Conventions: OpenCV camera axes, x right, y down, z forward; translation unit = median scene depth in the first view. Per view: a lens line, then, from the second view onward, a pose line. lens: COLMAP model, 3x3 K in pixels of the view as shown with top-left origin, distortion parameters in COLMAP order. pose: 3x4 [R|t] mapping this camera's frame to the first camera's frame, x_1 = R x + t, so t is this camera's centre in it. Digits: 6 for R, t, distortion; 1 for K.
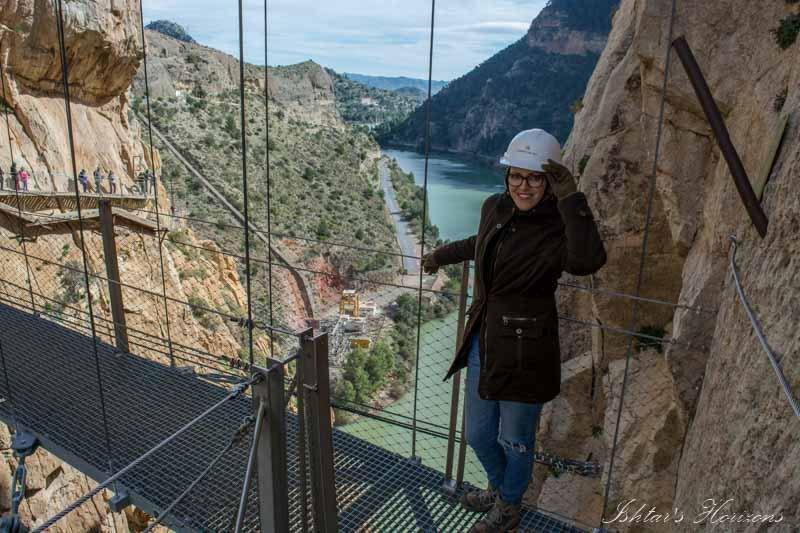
lens RADIAL K [[617.5, 0, 400.0], [0, 617.5, 266.5], [0, 0, 1]] dist [-0.099980, 0.021634]
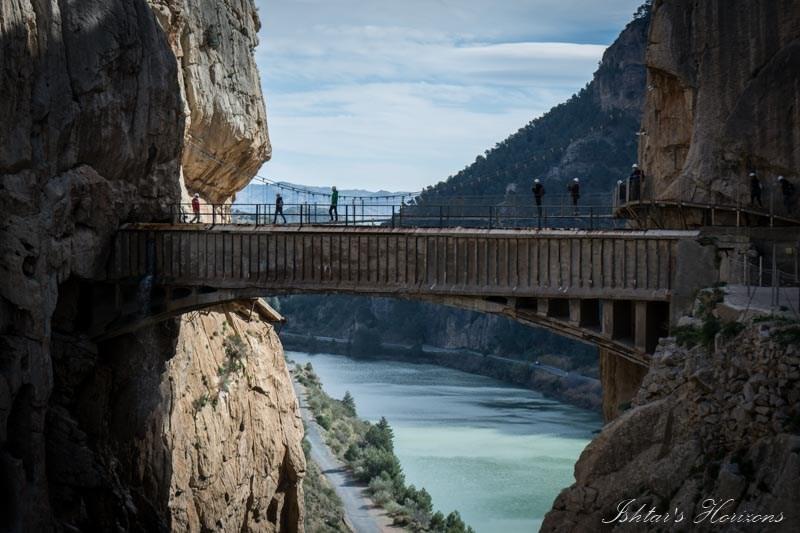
lens RADIAL K [[1811.2, 0, 371.3], [0, 1811.2, 268.5], [0, 0, 1]] dist [0.059636, 0.429248]
pose [[0.997094, -0.012775, 0.075106, -0.412754], [0.031191, 0.967884, -0.249454, 0.558960], [-0.069507, 0.251071, 0.965470, -1.796165]]
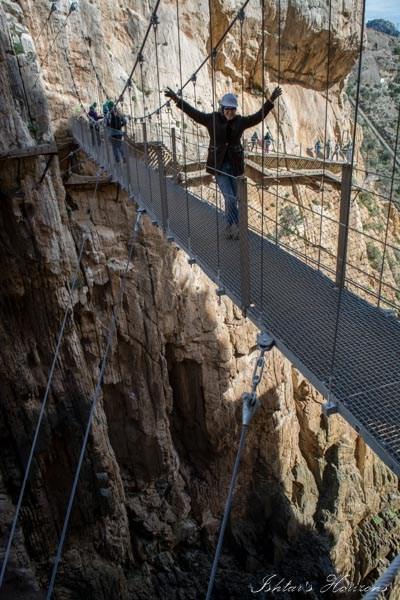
lens RADIAL K [[463.1, 0, 199.9], [0, 463.1, 302.8], [0, 0, 1]] dist [-0.099980, 0.021634]
pose [[0.774634, 0.225180, -0.590962, -0.018854], [-0.114799, 0.969004, 0.218751, -0.000546], [0.621903, -0.101610, 0.776474, 0.011135]]
